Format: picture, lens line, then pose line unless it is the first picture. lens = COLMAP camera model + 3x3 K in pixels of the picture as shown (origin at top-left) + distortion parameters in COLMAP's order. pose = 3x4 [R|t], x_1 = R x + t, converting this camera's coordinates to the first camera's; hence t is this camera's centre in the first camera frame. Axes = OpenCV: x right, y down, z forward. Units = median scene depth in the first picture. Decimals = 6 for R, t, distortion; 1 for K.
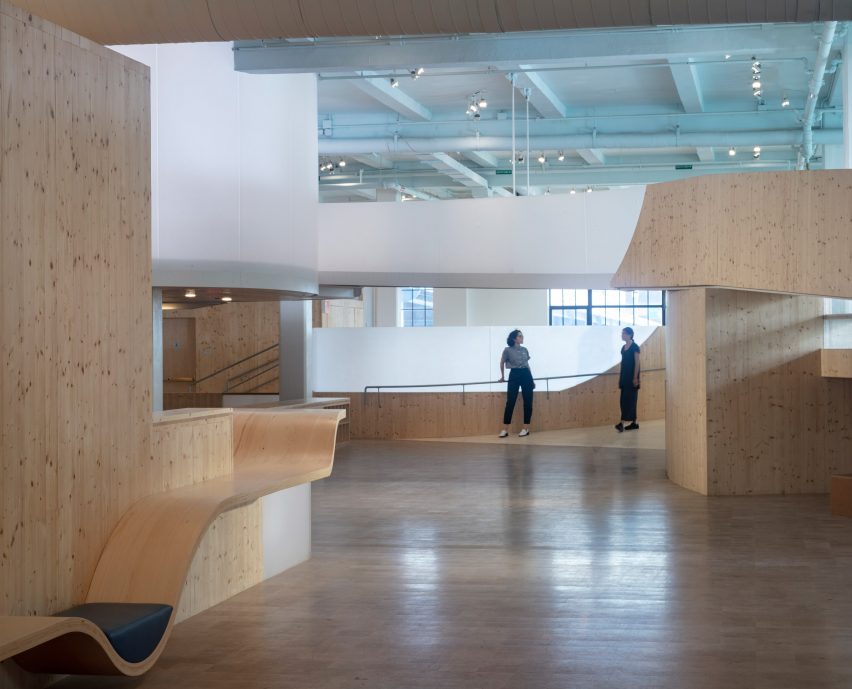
lens RADIAL K [[1581.6, 0, 424.9], [0, 1581.6, 344.4], [0, 0, 1]] dist [-0.007667, 0.000000]
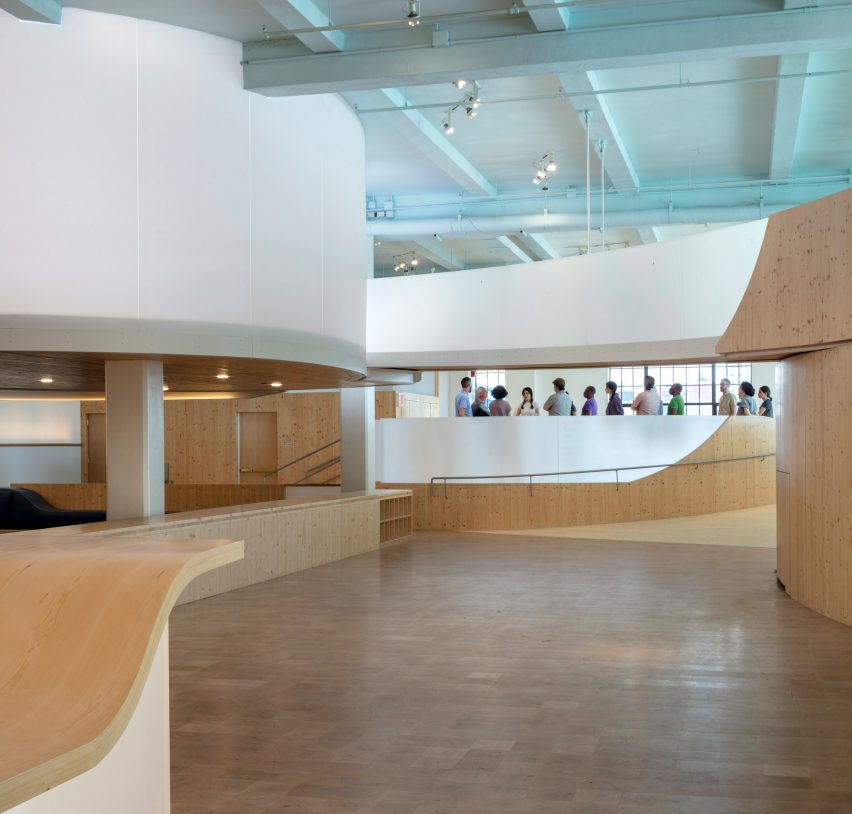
lens RADIAL K [[1256.8, 0, 414.1], [0, 1256.8, 458.0], [0, 0, 1]] dist [-0.049456, 0.000000]
pose [[0.997507, -0.001105, -0.070555, 0.010256], [0.001998, 0.999919, 0.012588, 0.006753], [0.070535, -0.012698, 0.997428, 0.324689]]
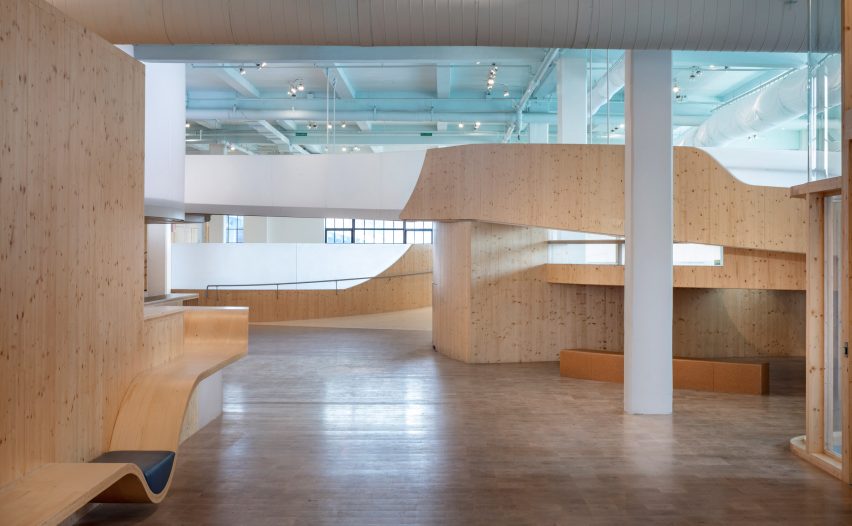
lens RADIAL K [[1112.5, 0, 426.6], [0, 1112.5, 236.4], [0, 0, 1]] dist [-0.068514, 0.000000]
pose [[0.983579, 0.012042, 0.180075, -0.035634], [-0.009206, 0.999820, -0.016577, -0.003439], [-0.180242, 0.014647, 0.983513, -0.001663]]
